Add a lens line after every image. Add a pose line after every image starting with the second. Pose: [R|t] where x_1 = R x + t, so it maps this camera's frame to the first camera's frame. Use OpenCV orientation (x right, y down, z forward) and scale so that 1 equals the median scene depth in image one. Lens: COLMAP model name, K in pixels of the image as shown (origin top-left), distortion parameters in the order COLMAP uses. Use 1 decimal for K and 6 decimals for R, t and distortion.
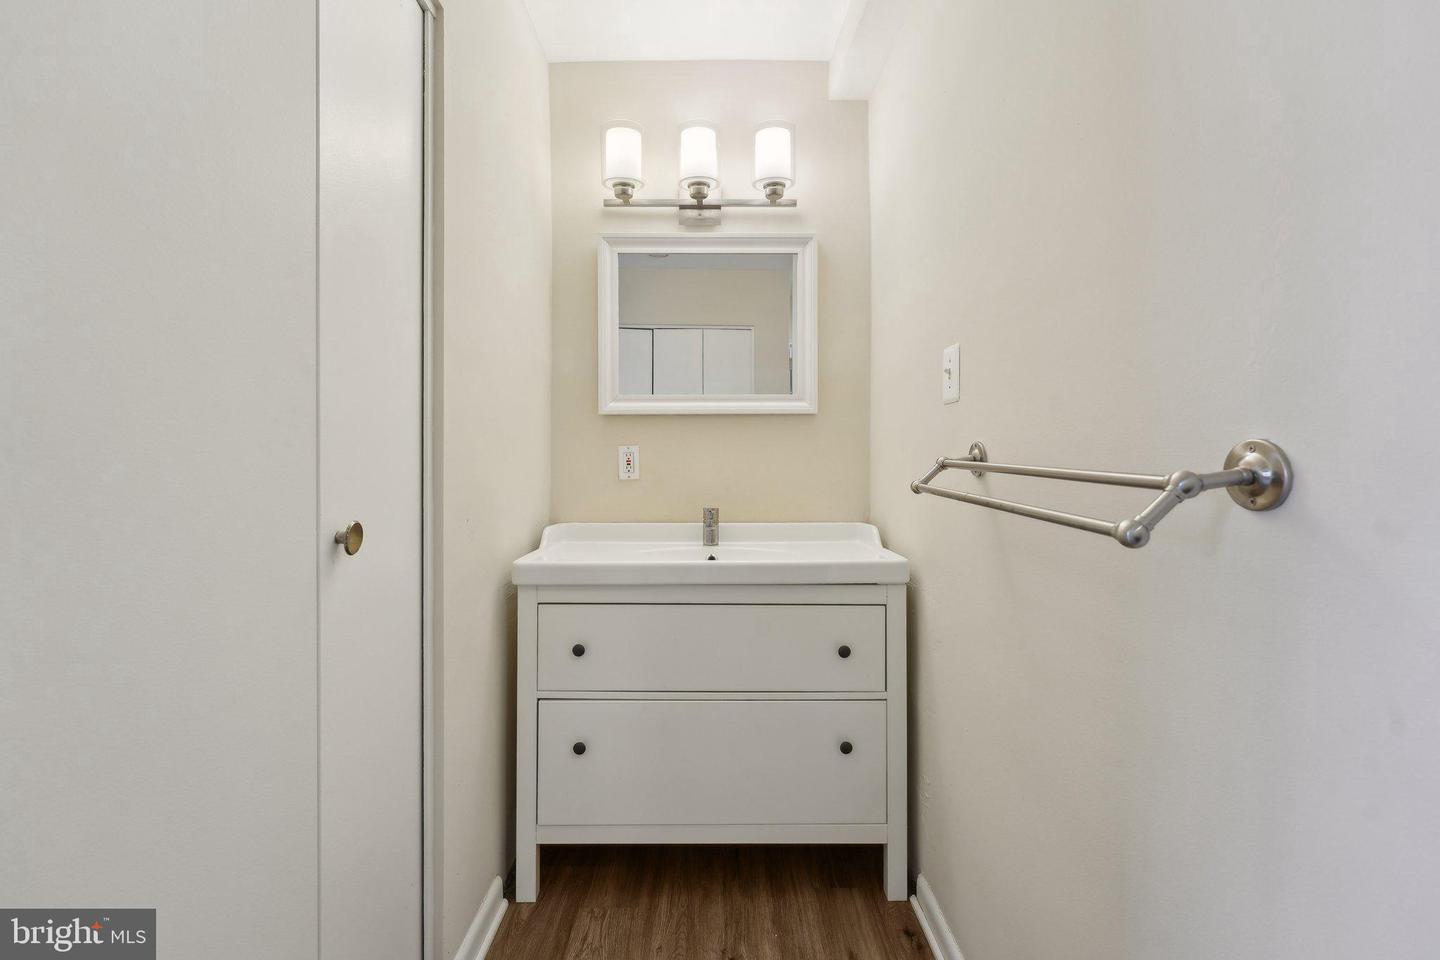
lens RADIAL K [[598.8, 0, 718.3], [0, 598.8, 448.1], [0, 0, 1]] dist [-0.000125, 0.000041]
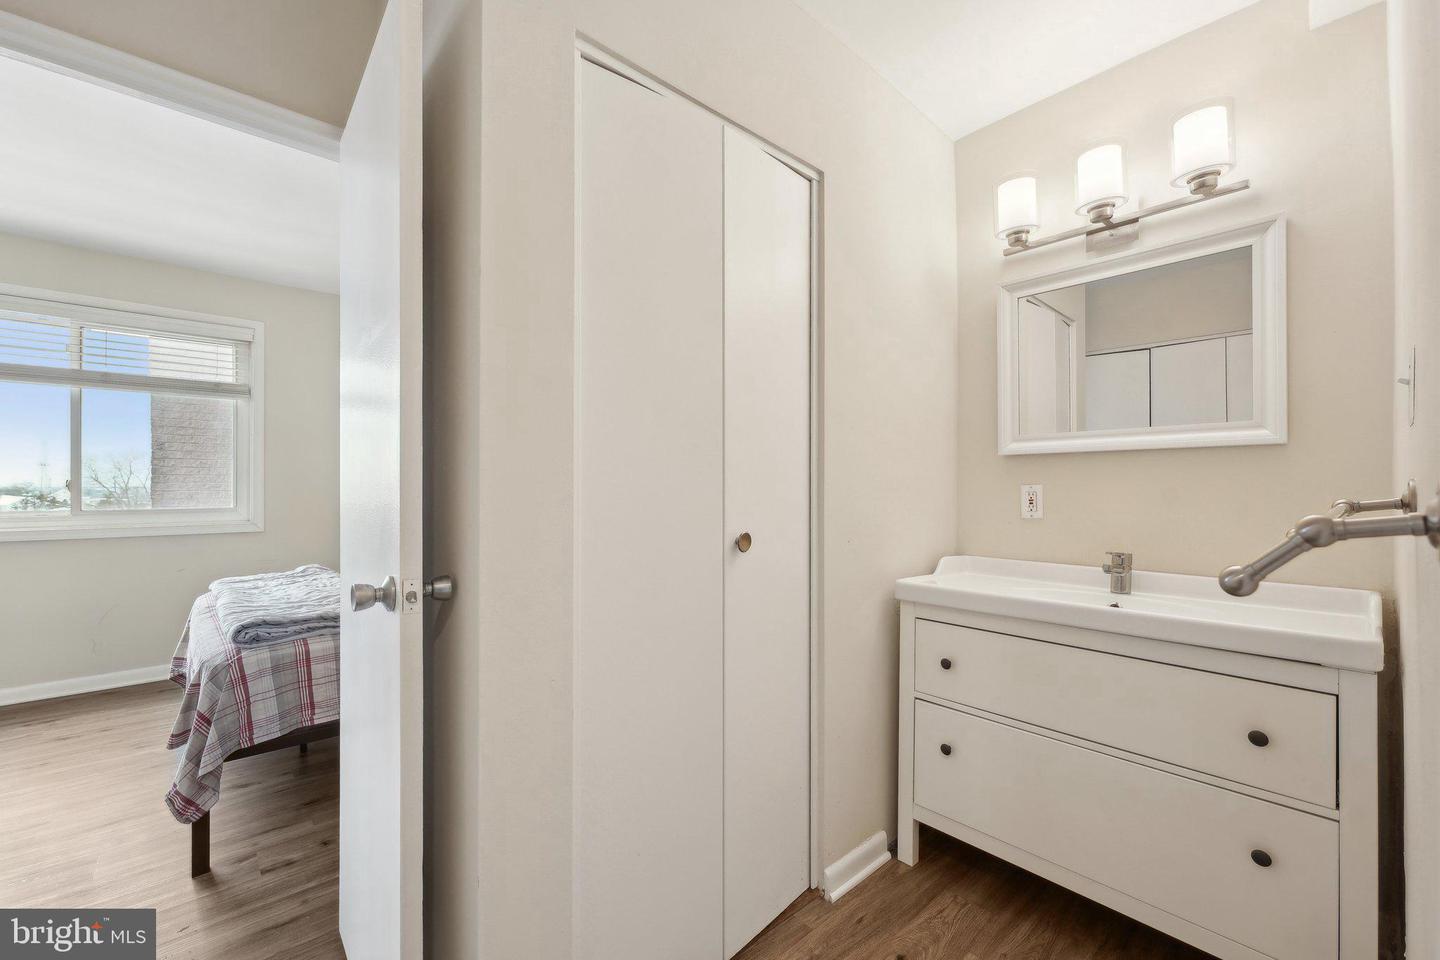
lens RADIAL K [[586.5, 0, 724.4], [0, 586.5, 485.1], [0, 0, 1]] dist [-0.000598, 0.000209]
pose [[0.674057, -0.002765, -0.738674, 0.247599], [-0.000158, 0.999992, -0.003887, 0.000360], [0.738679, 0.002737, 0.674051, -0.055641]]
